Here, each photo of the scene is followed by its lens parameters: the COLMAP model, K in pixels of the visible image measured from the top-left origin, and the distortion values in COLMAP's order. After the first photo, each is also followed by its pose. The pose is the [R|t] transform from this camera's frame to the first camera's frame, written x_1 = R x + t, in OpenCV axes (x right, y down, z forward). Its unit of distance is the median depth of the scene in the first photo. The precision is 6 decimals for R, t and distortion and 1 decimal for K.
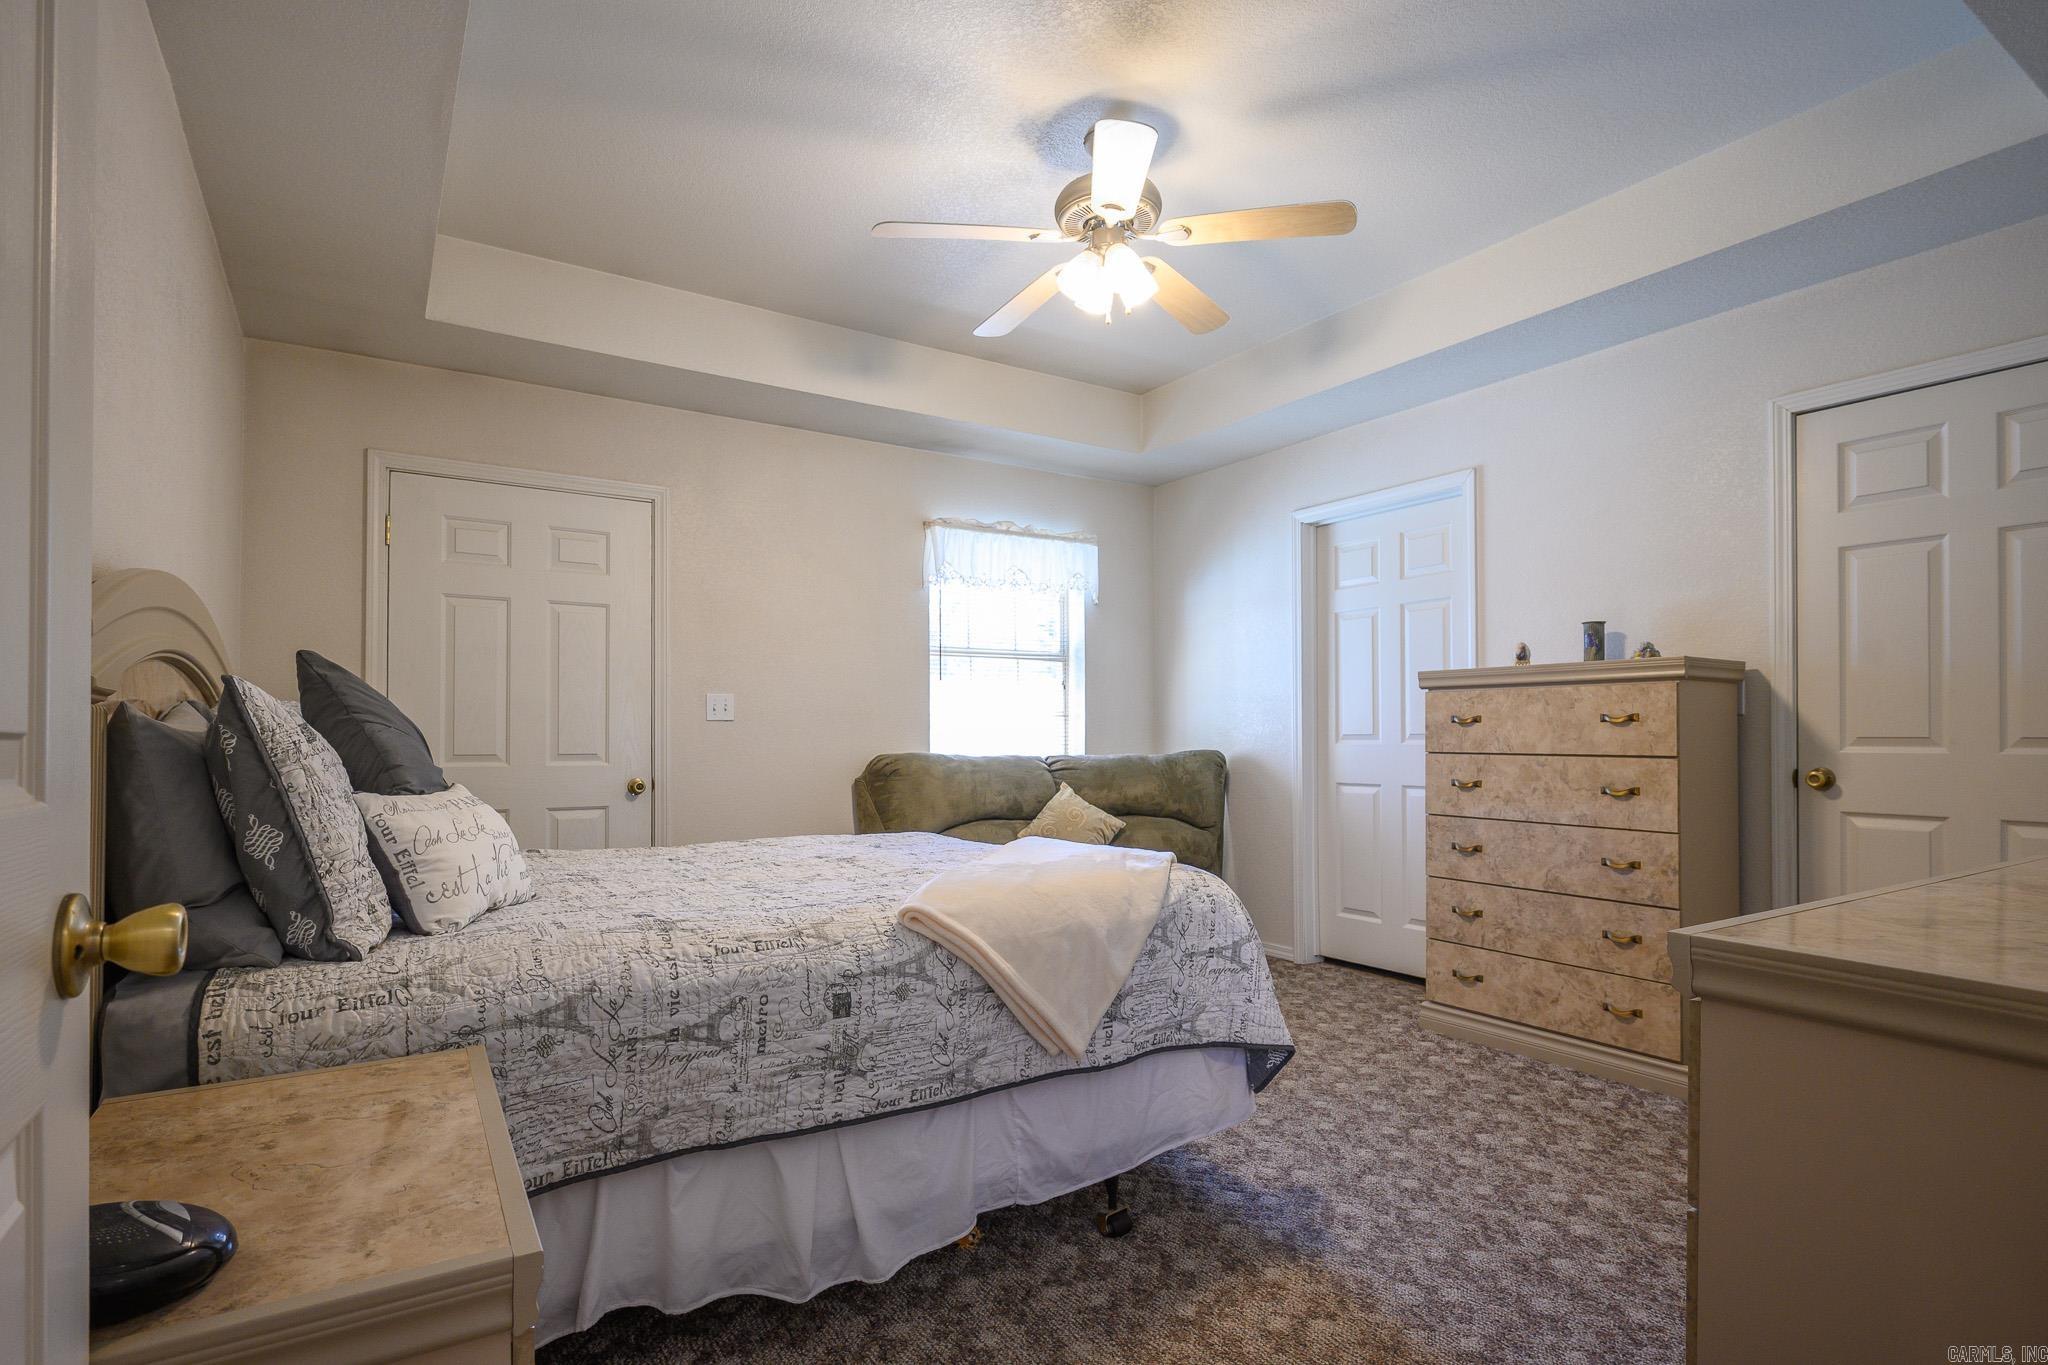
lens RADIAL K [[1001.5, 0, 1002.1], [0, 1001.5, 731.5], [0, 0, 1]] dist [0.001381, 0.000108]
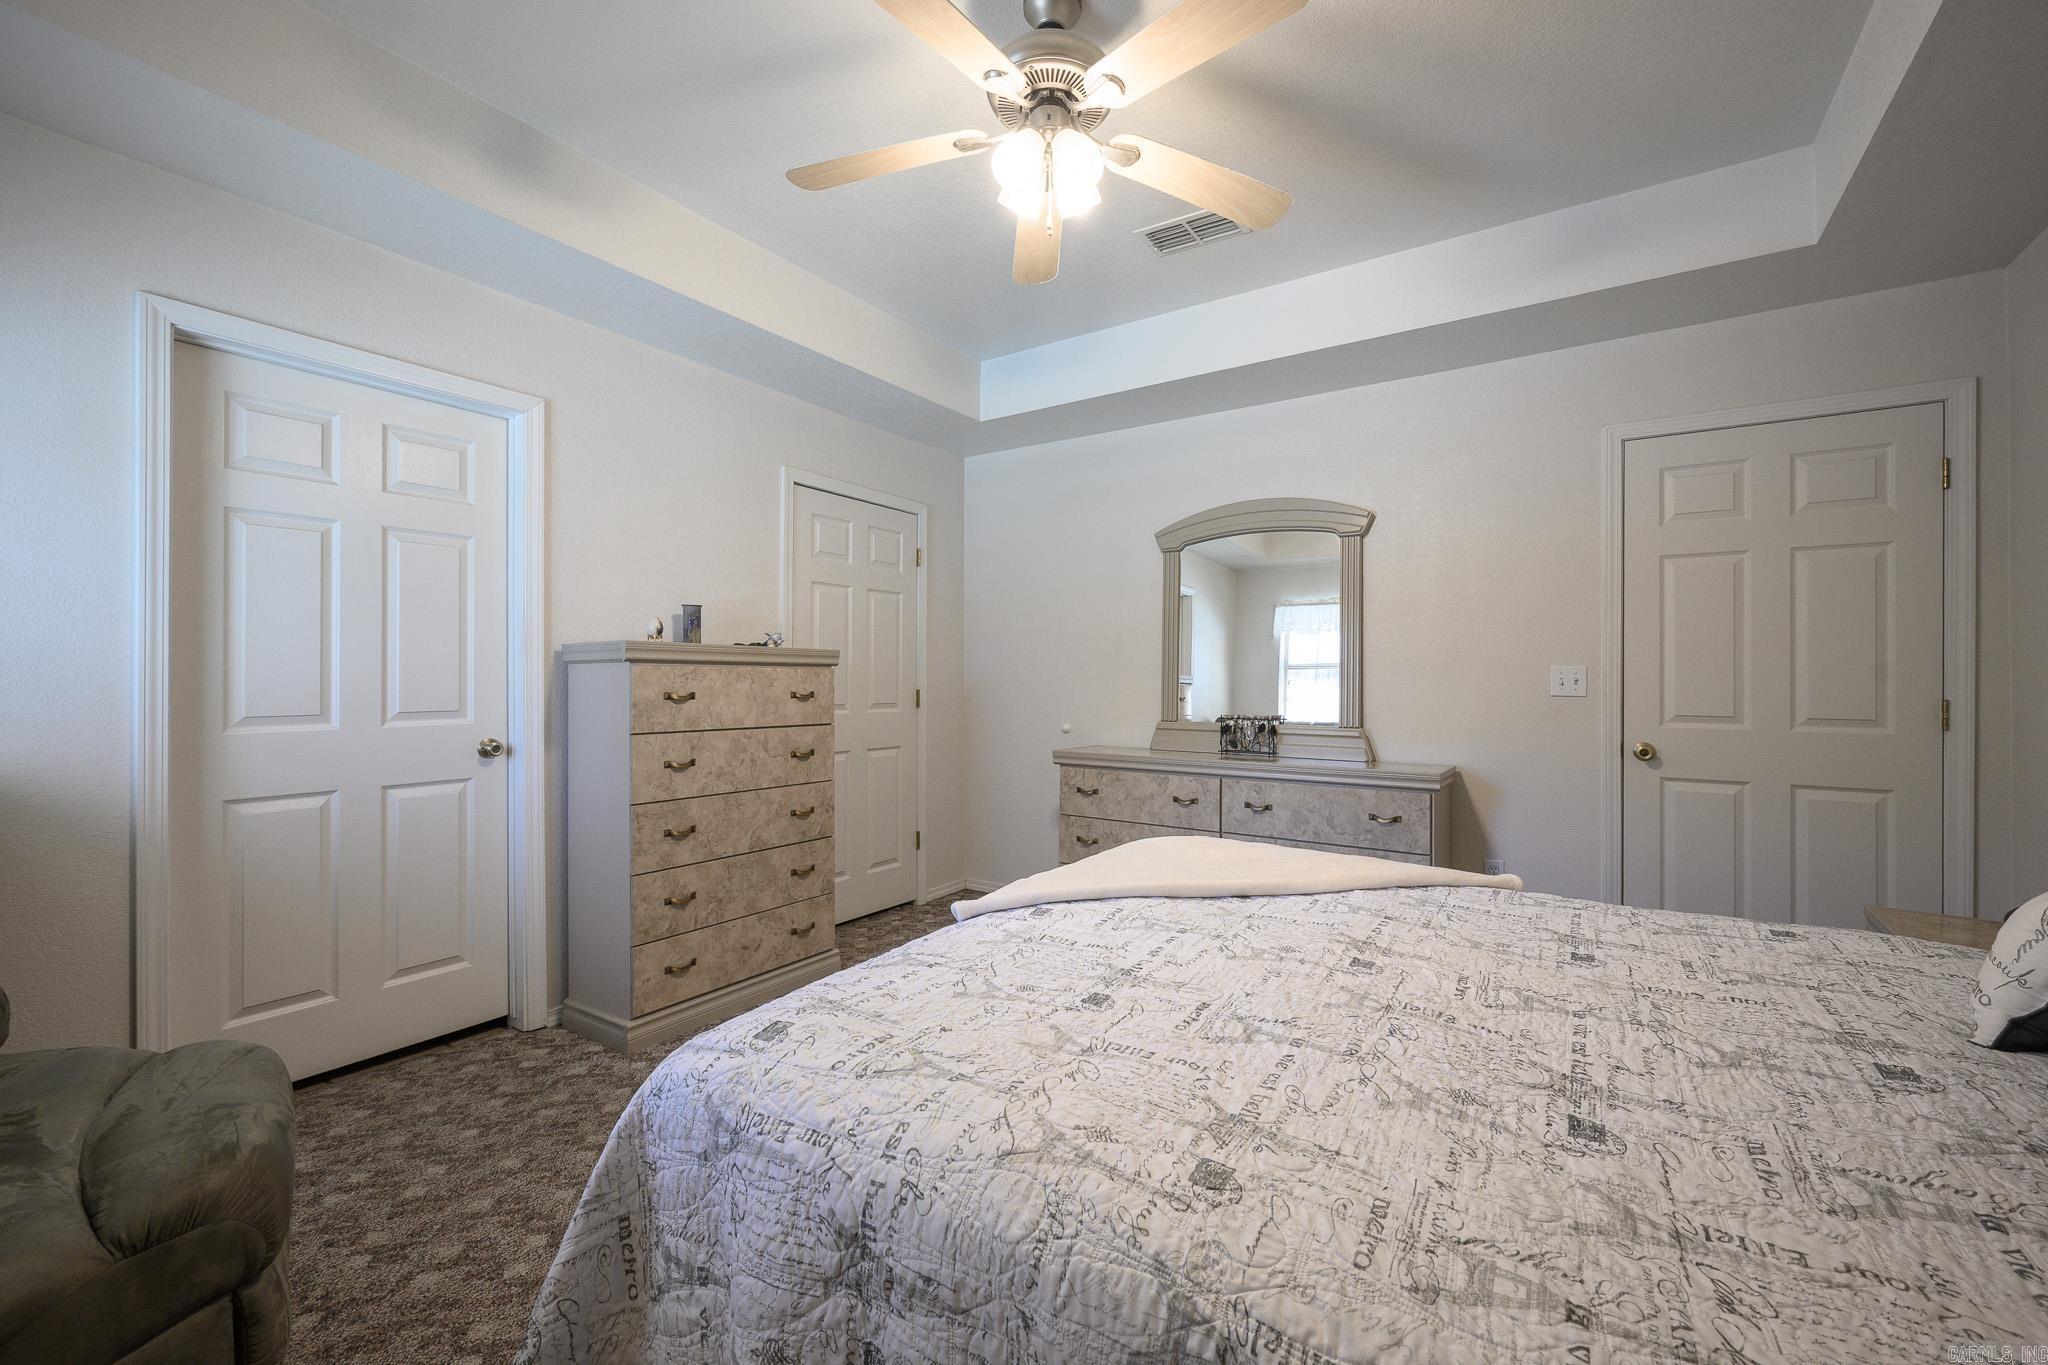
lens RADIAL K [[825.2, 0, 1036.8], [0, 825.2, 681.1], [0, 0, 1]] dist [-0.003994, -0.000246]
pose [[-0.408283, -0.001799, 0.912854, -0.394054], [-0.008147, 0.999965, -0.001673, -0.028200], [-0.912819, -0.008120, -0.408283, 1.034519]]
